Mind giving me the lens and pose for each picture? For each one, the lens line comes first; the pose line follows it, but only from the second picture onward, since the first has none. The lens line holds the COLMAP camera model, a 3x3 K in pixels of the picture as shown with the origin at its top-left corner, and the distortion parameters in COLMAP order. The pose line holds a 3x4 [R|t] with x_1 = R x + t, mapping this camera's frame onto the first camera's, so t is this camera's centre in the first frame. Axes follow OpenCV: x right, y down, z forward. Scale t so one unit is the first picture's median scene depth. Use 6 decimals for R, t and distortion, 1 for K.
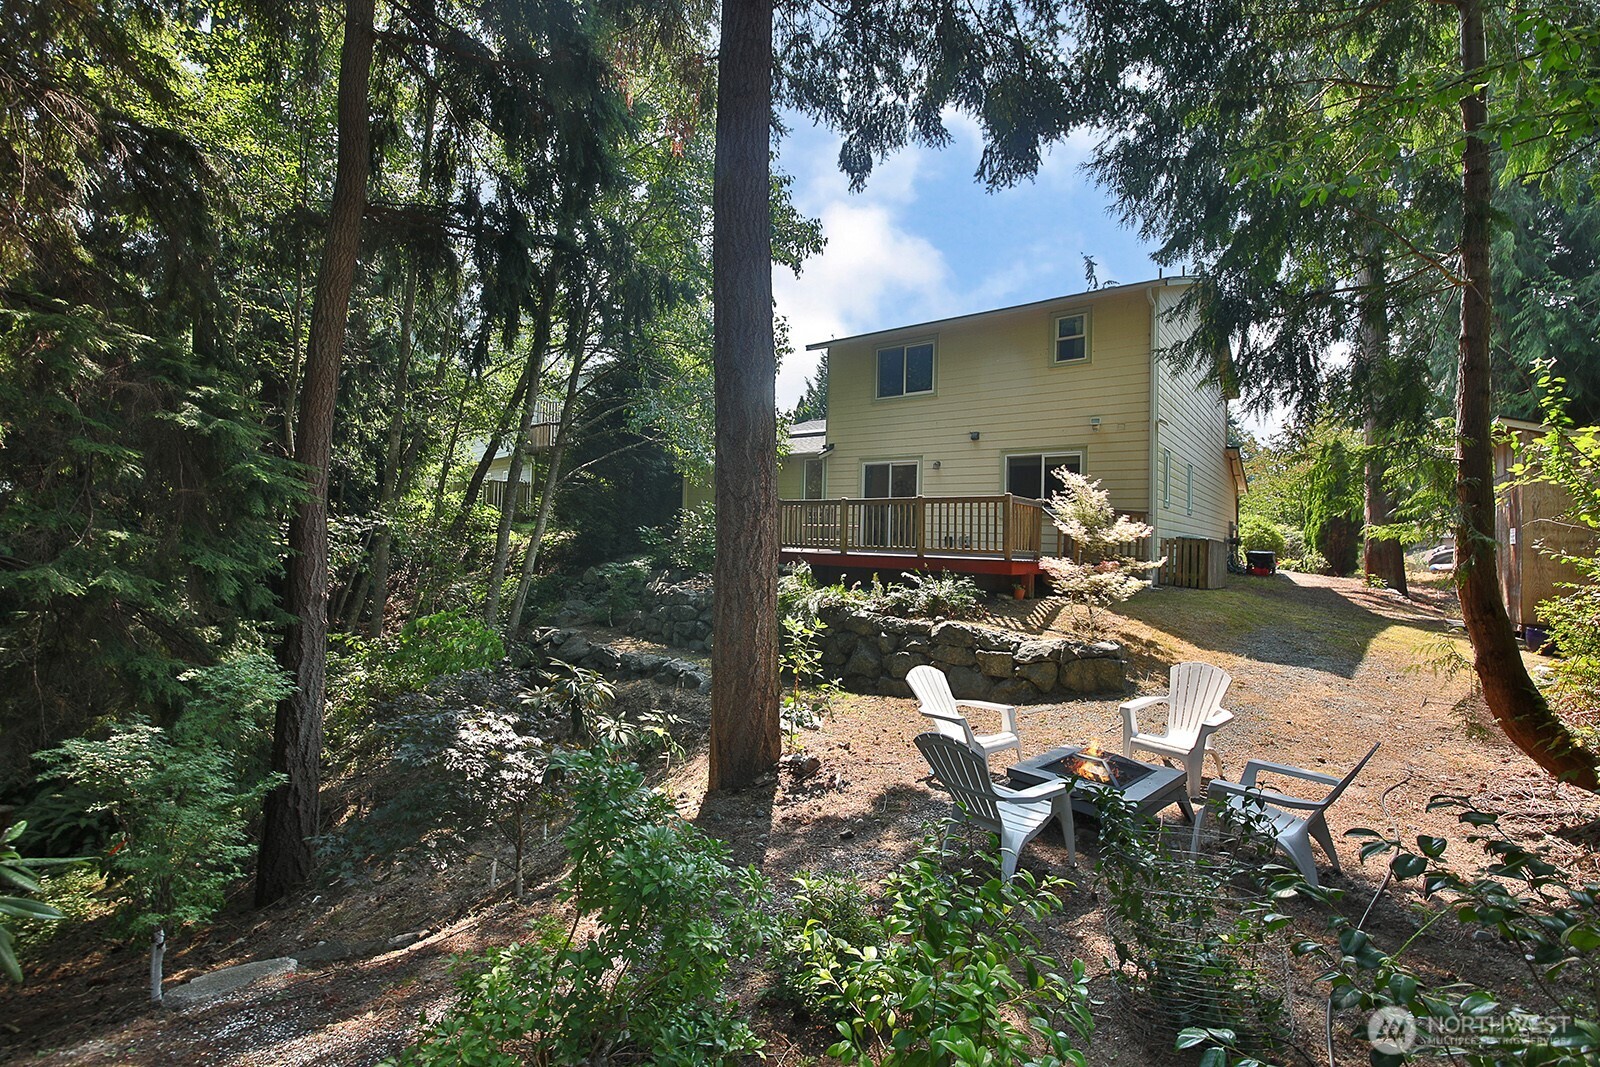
lens RADIAL K [[659.2, 0, 800.4], [0, 659.2, 527.6], [0, 0, 1]] dist [-0.001732, -0.000085]
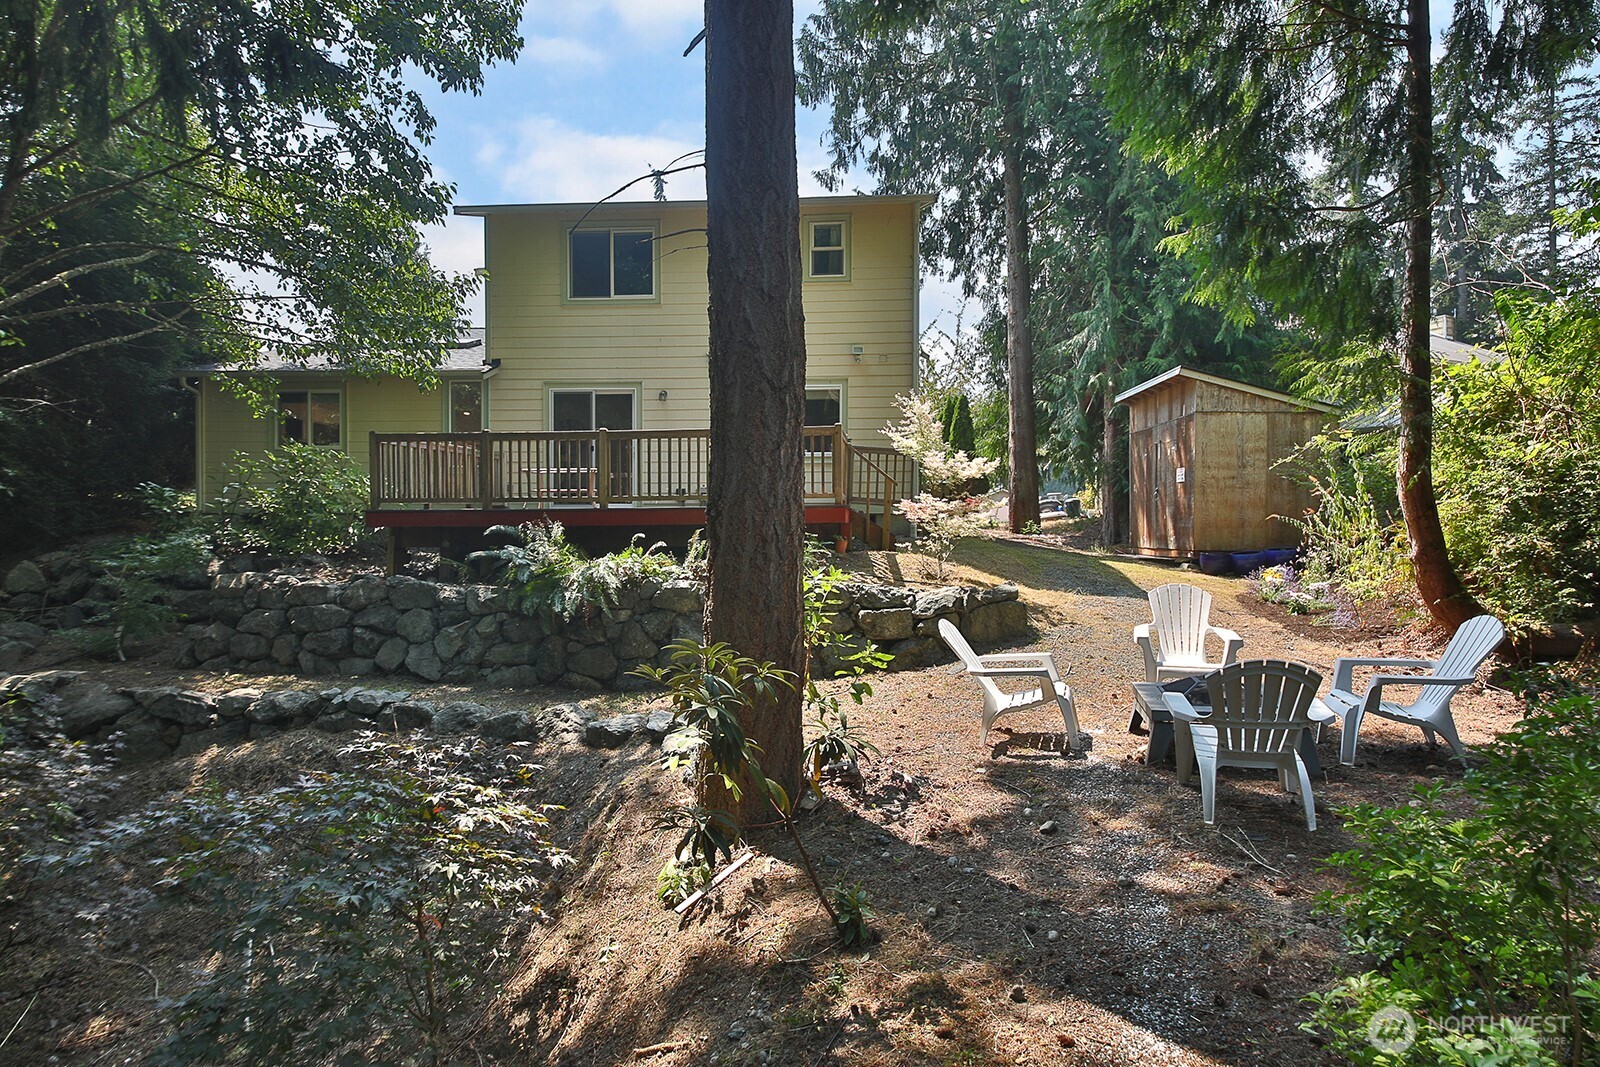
lens RADIAL K [[831.8, 0, 799.9], [0, 831.8, 531.4], [0, 0, 1]] dist [-0.002991, -0.000964]
pose [[0.828480, -0.042602, 0.558396, -0.238748], [0.021205, 0.998774, 0.044739, 0.026749], [-0.559617, -0.025225, 0.828367, 0.129207]]
